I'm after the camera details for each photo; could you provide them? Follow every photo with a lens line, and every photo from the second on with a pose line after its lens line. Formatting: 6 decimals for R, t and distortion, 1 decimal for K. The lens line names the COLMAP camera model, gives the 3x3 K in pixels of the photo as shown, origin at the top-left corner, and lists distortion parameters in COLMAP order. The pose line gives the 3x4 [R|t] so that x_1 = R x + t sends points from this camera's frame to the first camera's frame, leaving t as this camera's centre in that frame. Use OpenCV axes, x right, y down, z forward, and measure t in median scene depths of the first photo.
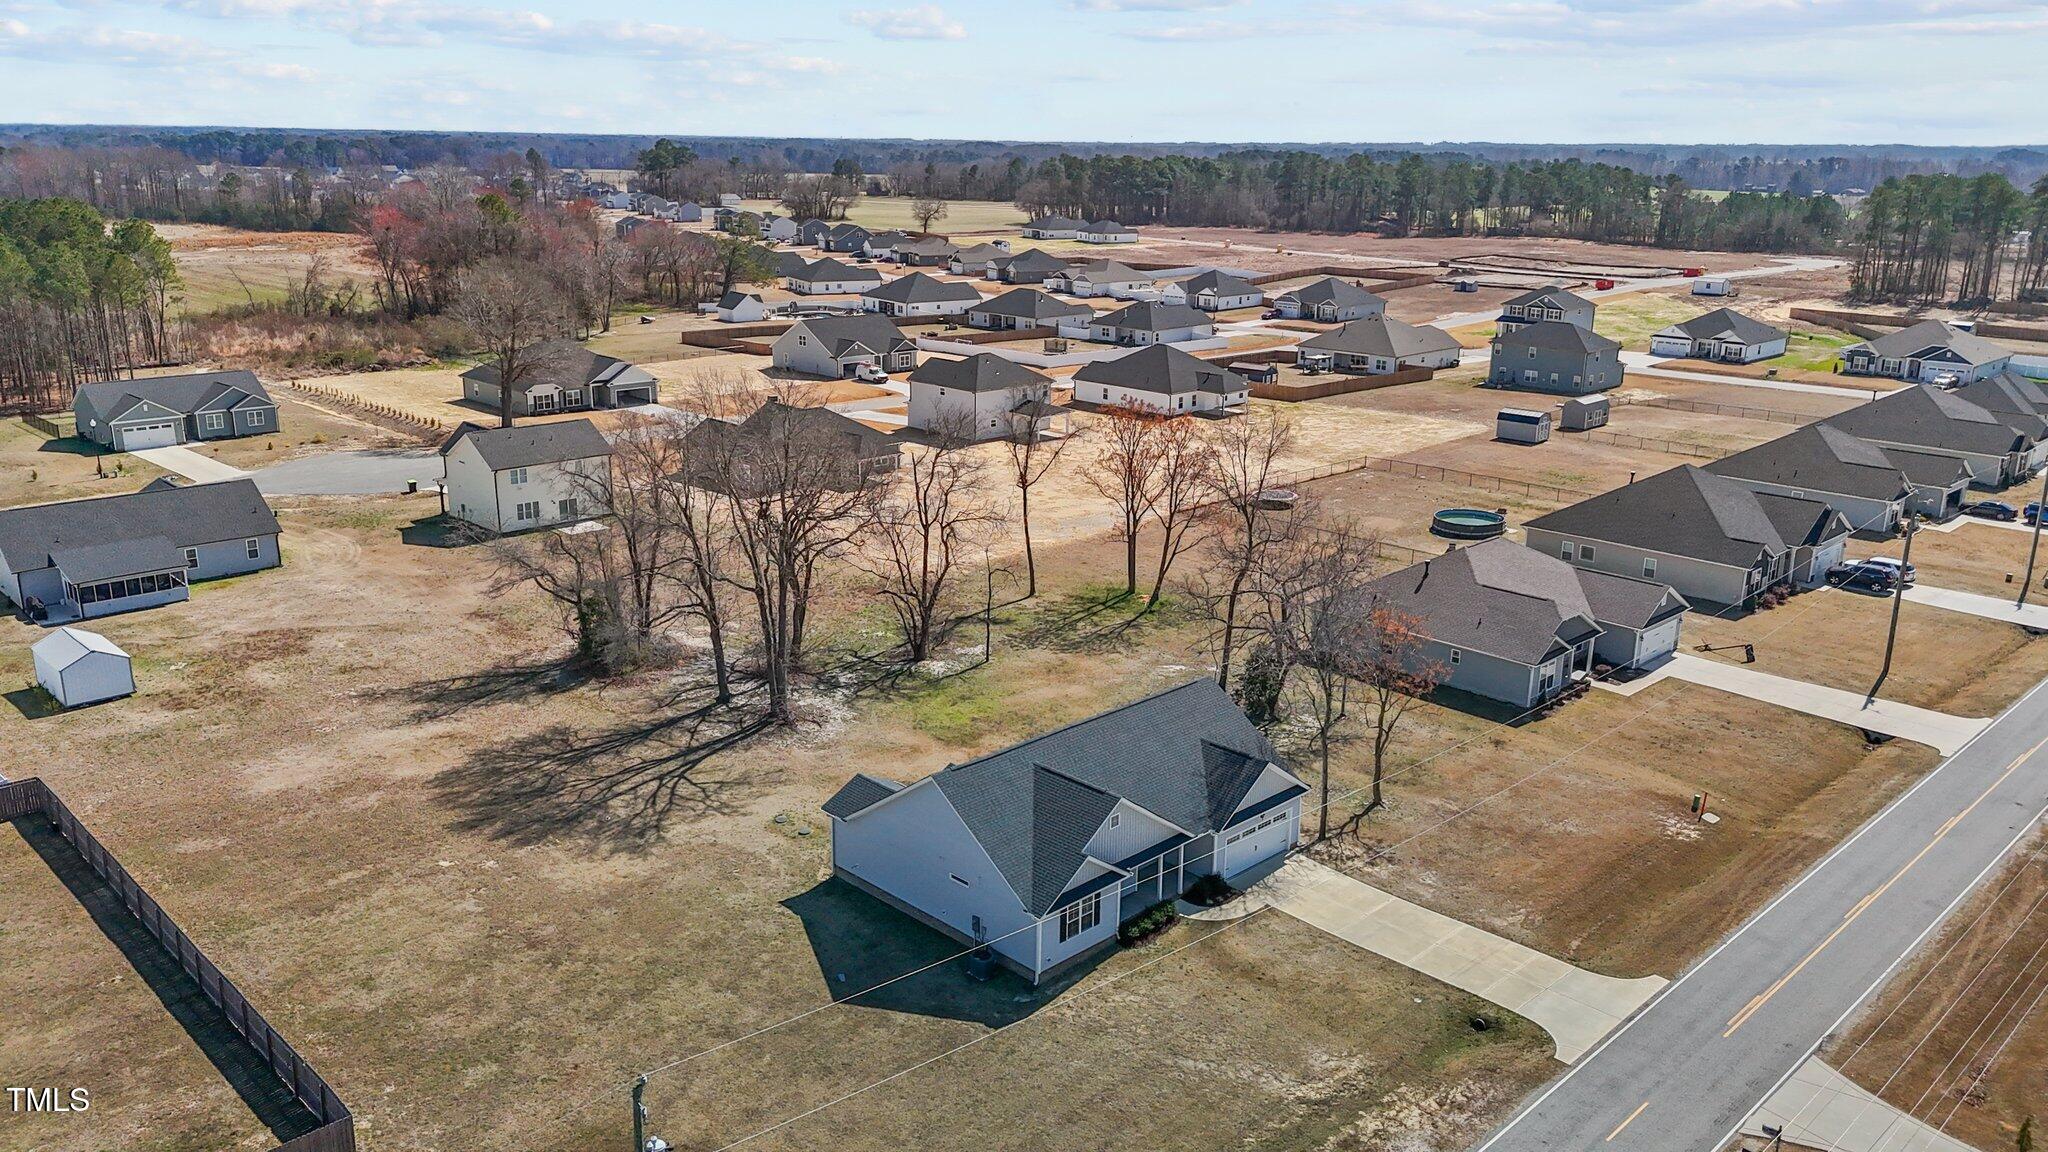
lens RADIAL K [[1502.3, 0, 1030.8], [0, 1502.3, 584.8], [0, 0, 1]] dist [0.065290, -0.052798]
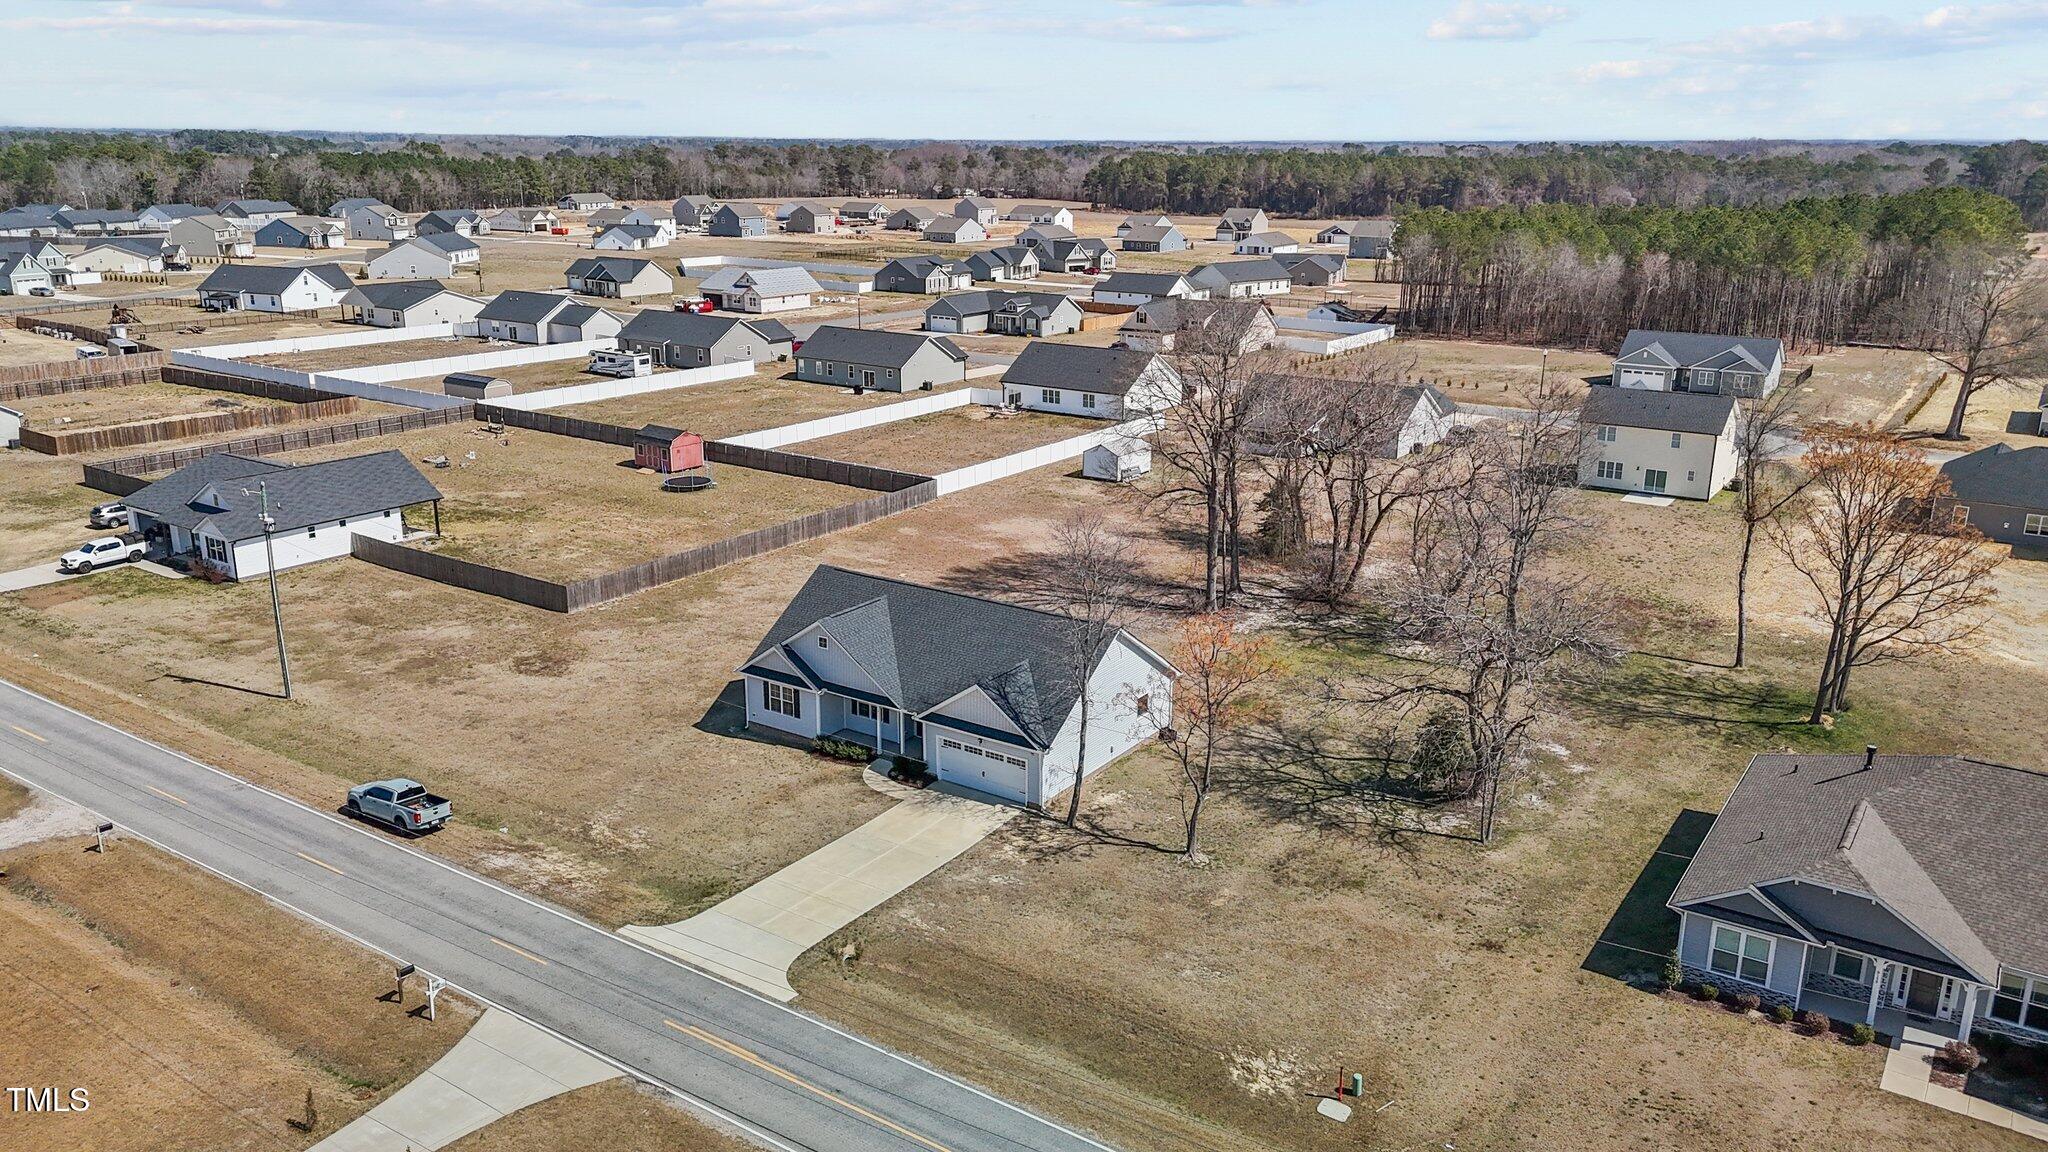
lens RADIAL K [[1502.3, 0, 1019.2], [0, 1502.3, 574.0], [0, 0, 1]] dist [0.065290, -0.052798]
pose [[0.193464, 0.261671, -0.945569, 0.837578], [-0.278893, 0.938685, 0.202704, -0.119218], [0.940633, 0.224497, 0.254580, 0.609611]]
